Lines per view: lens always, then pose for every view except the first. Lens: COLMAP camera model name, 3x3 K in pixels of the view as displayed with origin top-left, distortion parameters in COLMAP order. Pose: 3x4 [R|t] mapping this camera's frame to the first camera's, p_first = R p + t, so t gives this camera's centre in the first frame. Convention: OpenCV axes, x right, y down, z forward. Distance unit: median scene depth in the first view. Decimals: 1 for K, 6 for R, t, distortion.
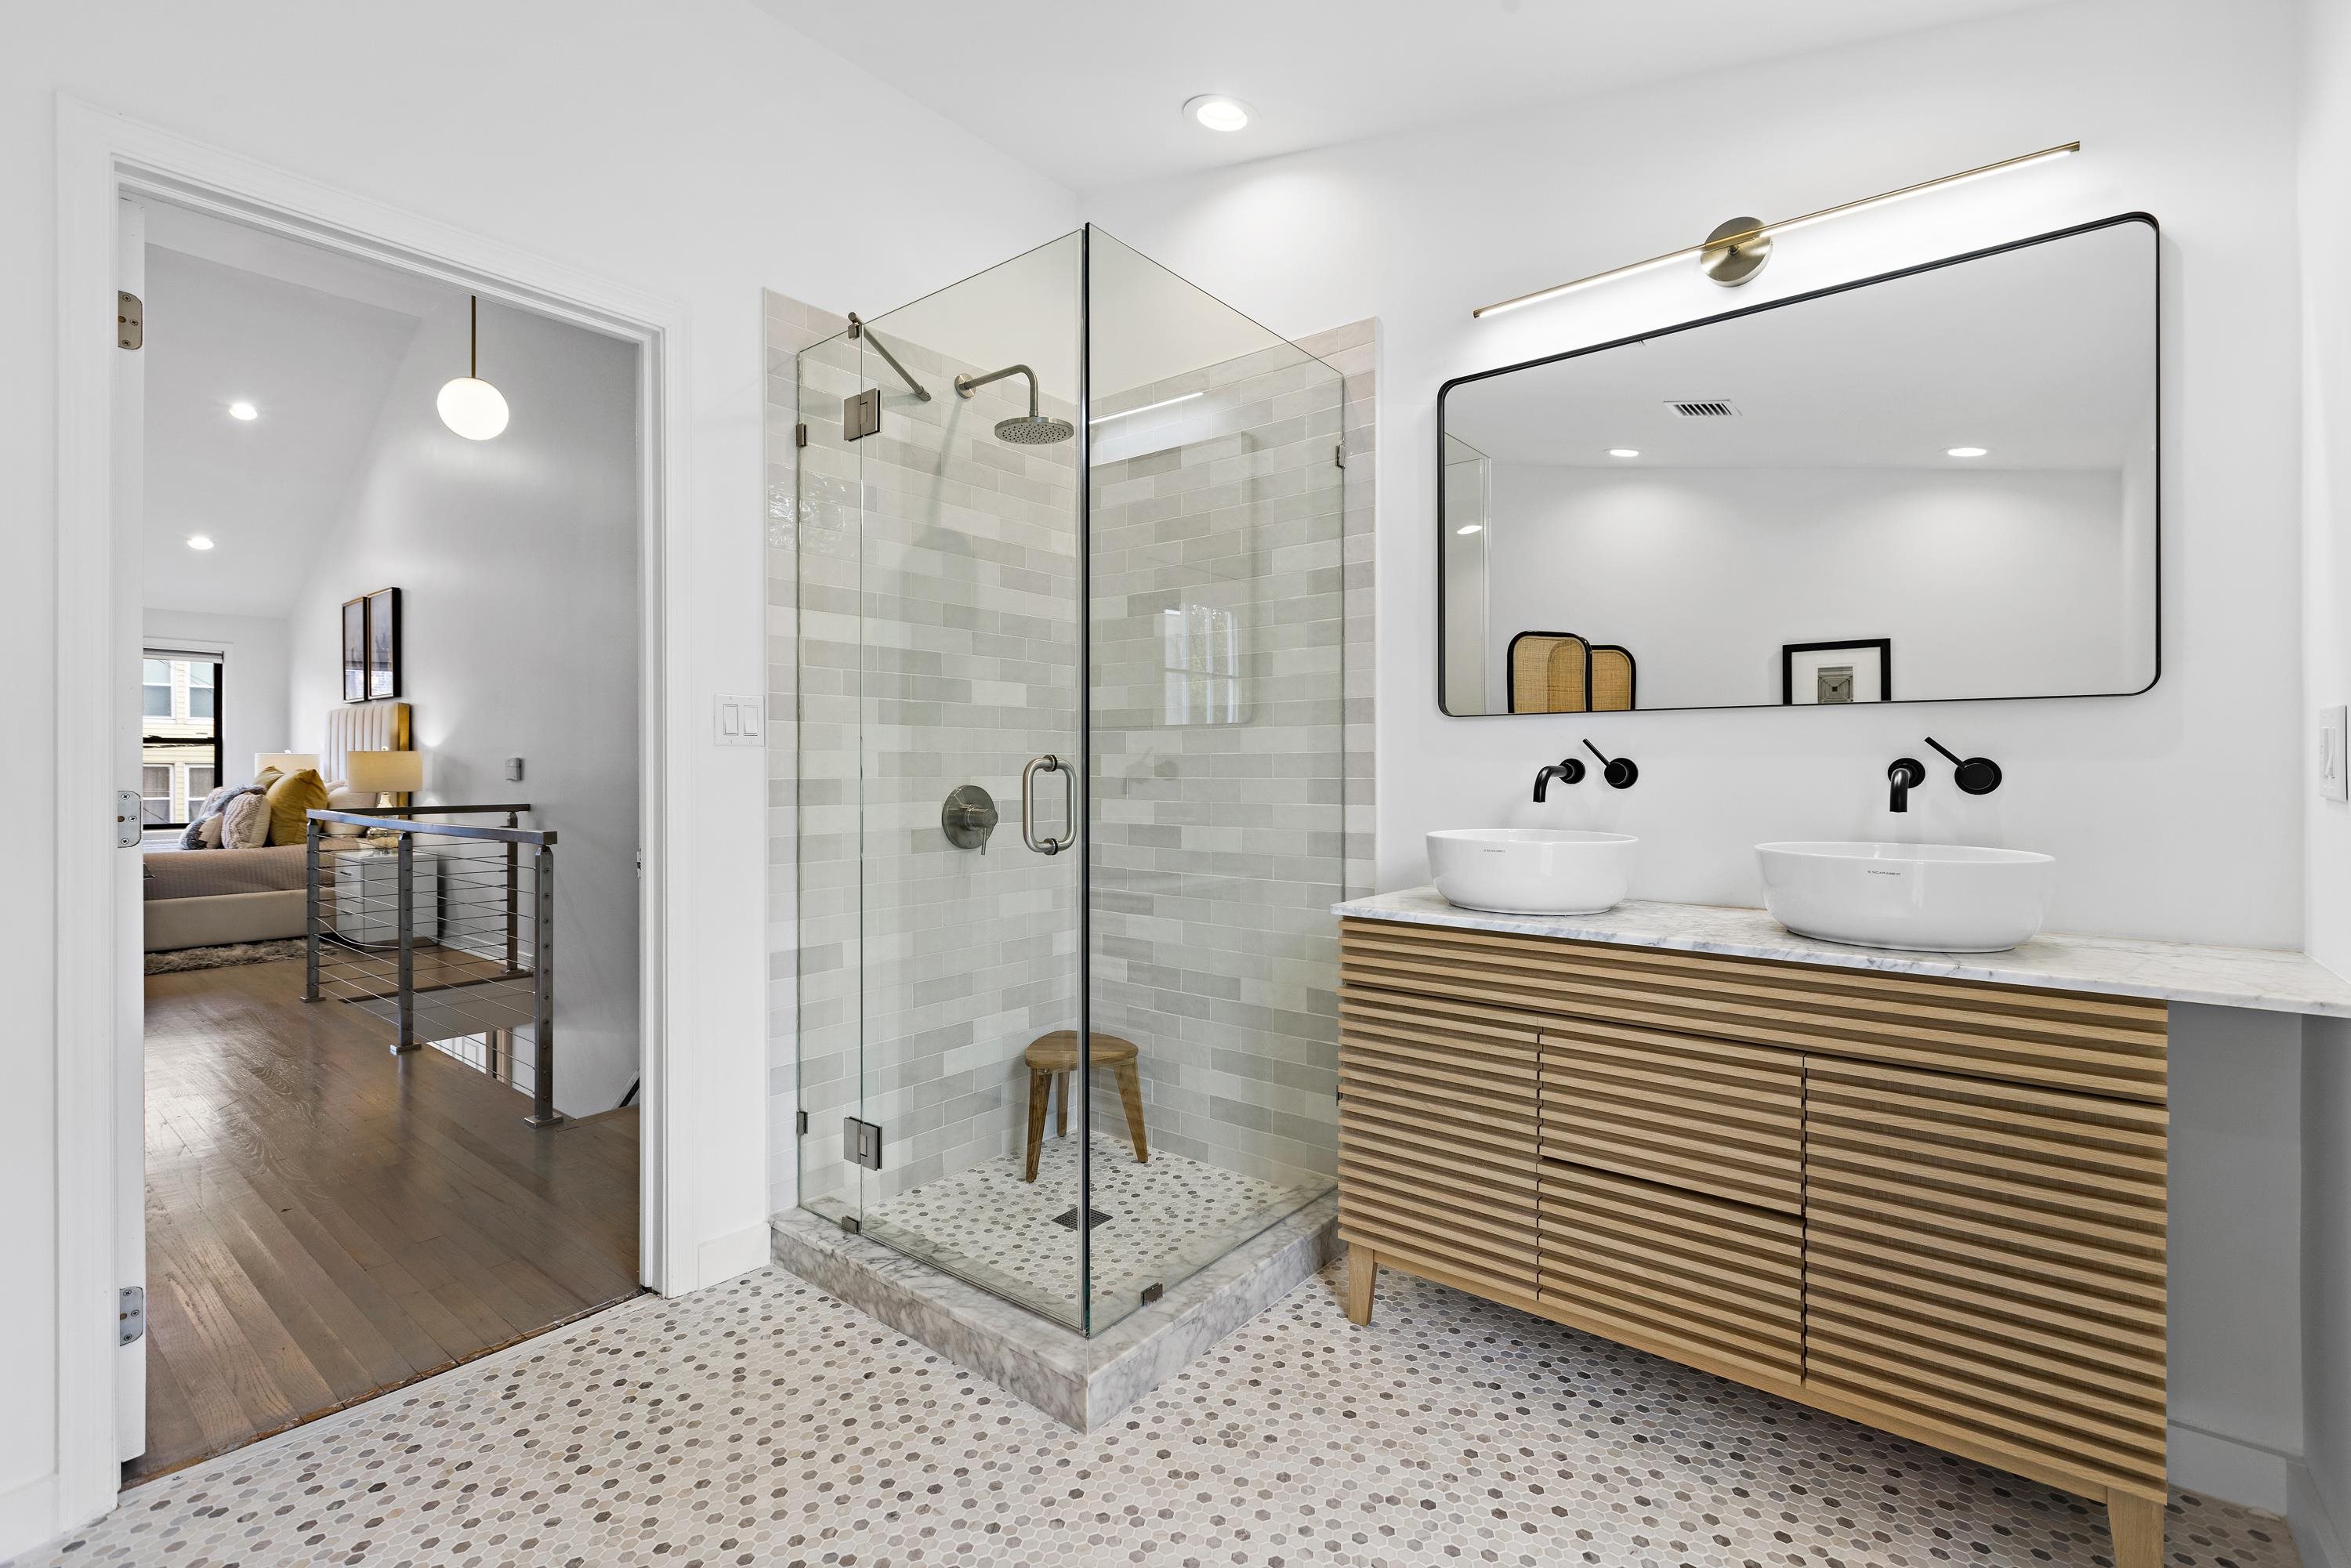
lens RADIAL K [[1044.0, 0, 1176.1], [0, 1044.0, 773.2], [0, 0, 1]] dist [0.000902, -0.000286]
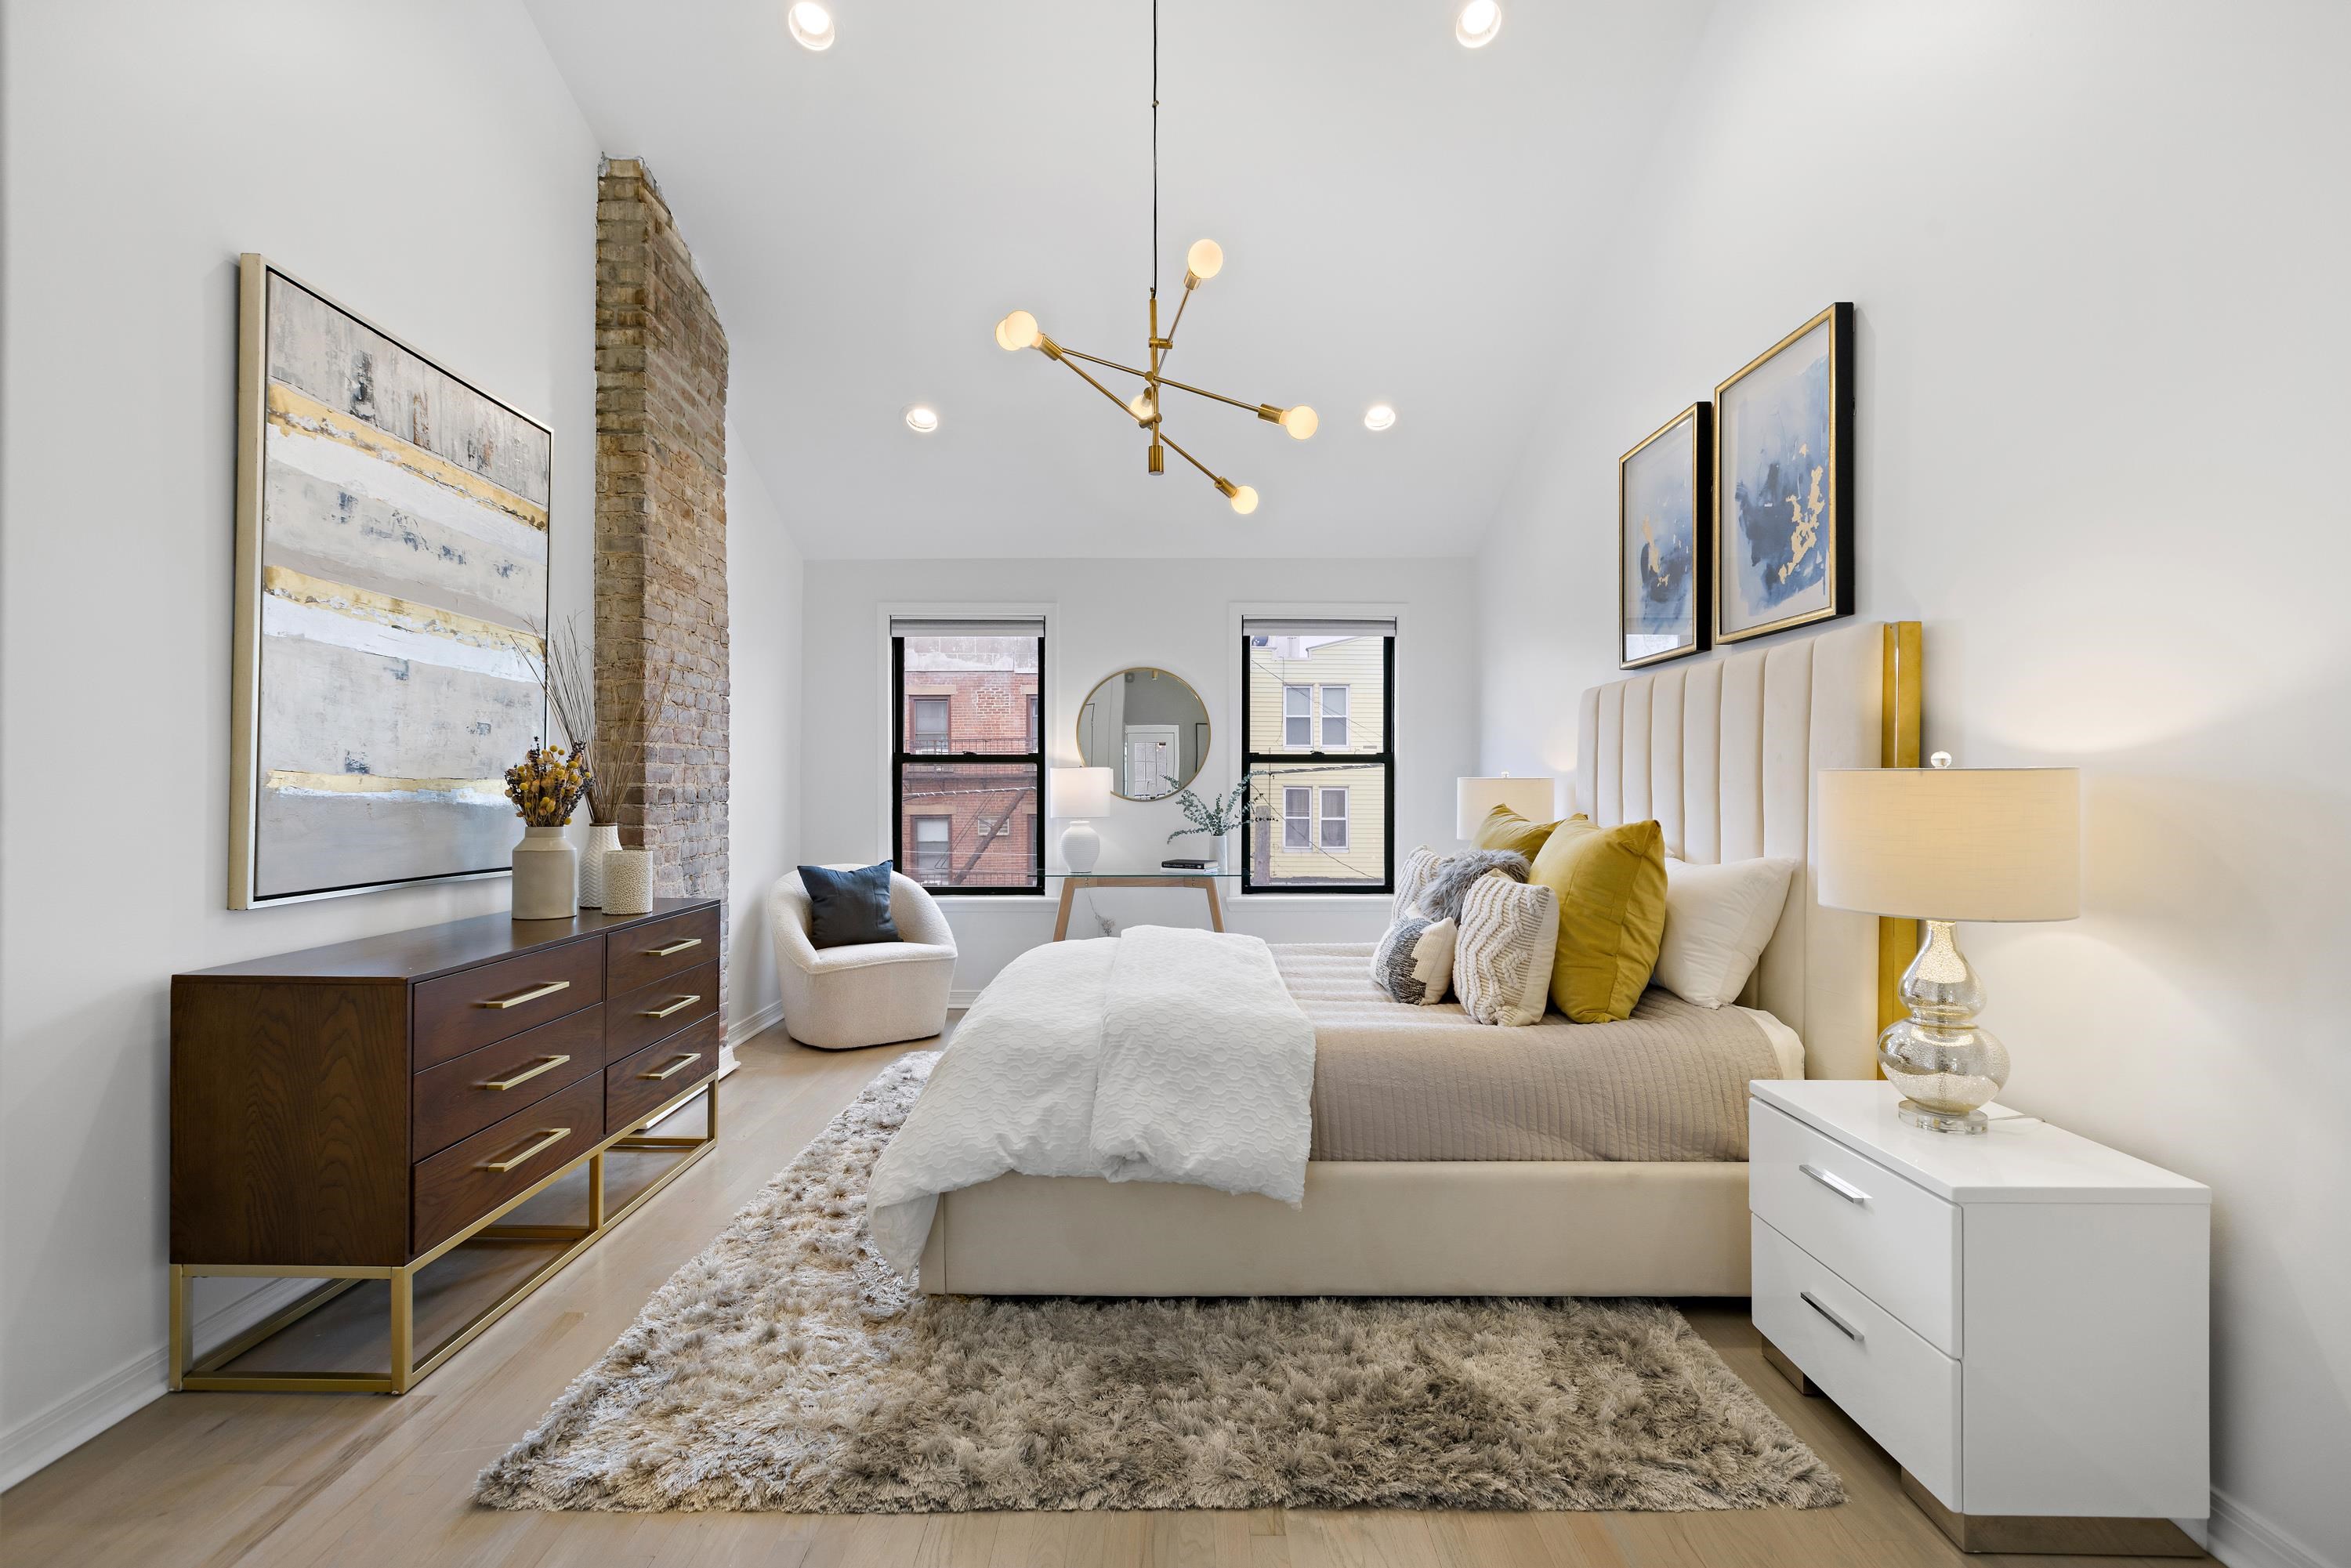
lens RADIAL K [[1044.0, 0, 1176.1], [0, 1044.0, 773.2], [0, 0, 1]] dist [0.000902, -0.000286]
pose [[0.630499, -0.014877, -0.776048, -0.627556], [0.000551, 0.999825, -0.018719, -0.012672], [0.776190, 0.011375, 0.630396, 0.618551]]
